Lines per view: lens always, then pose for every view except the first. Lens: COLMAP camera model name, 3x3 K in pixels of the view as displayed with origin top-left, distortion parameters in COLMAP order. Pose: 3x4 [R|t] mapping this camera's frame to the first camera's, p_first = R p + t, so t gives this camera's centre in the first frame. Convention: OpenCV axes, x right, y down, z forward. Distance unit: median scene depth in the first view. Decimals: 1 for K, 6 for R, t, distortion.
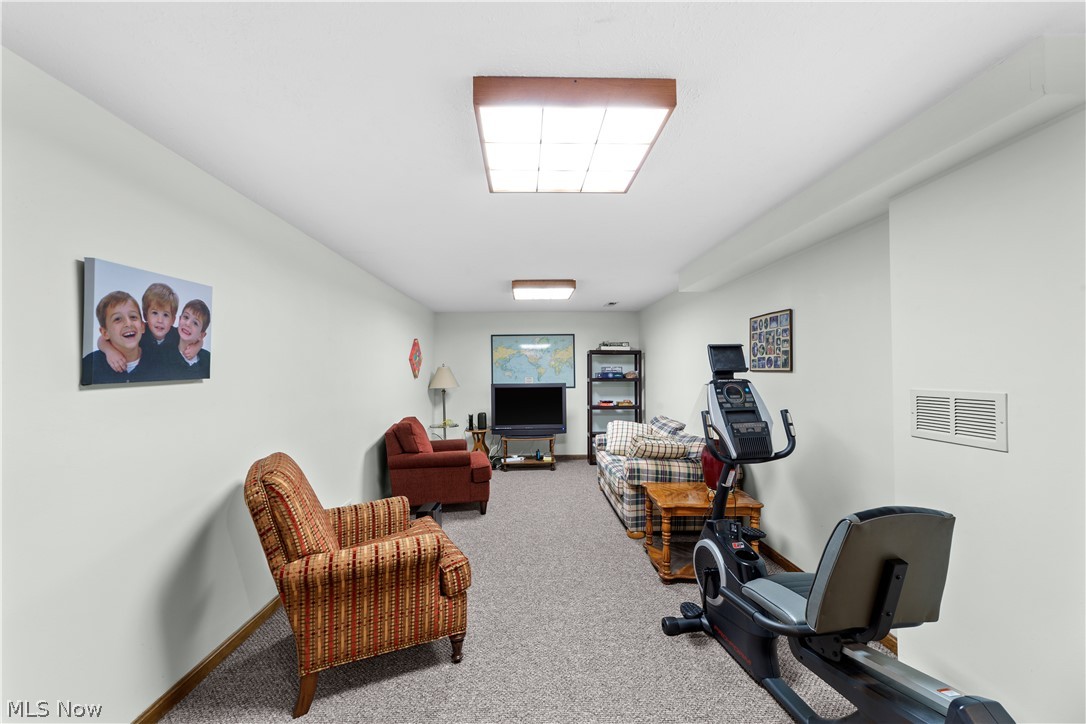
lens RADIAL K [[422.3, 0, 544.0], [0, 422.3, 366.0], [0, 0, 1]] dist [-0.007089, 0.005111]
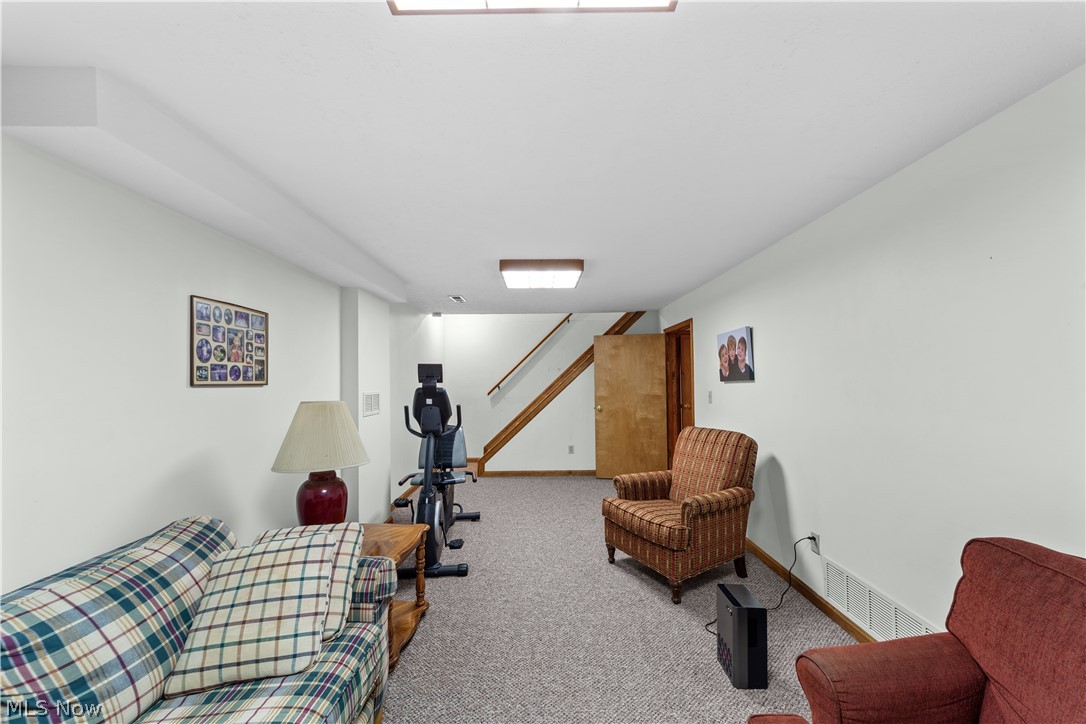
lens RADIAL K [[422.3, 0, 542.7], [0, 422.3, 368.2], [0, 0, 1]] dist [-0.007089, 0.005111]
pose [[-0.999670, 0.016961, 0.019274, -0.002410], [0.016205, 0.999117, -0.038753, 0.019877], [-0.019914, -0.038428, -0.999063, 1.732708]]
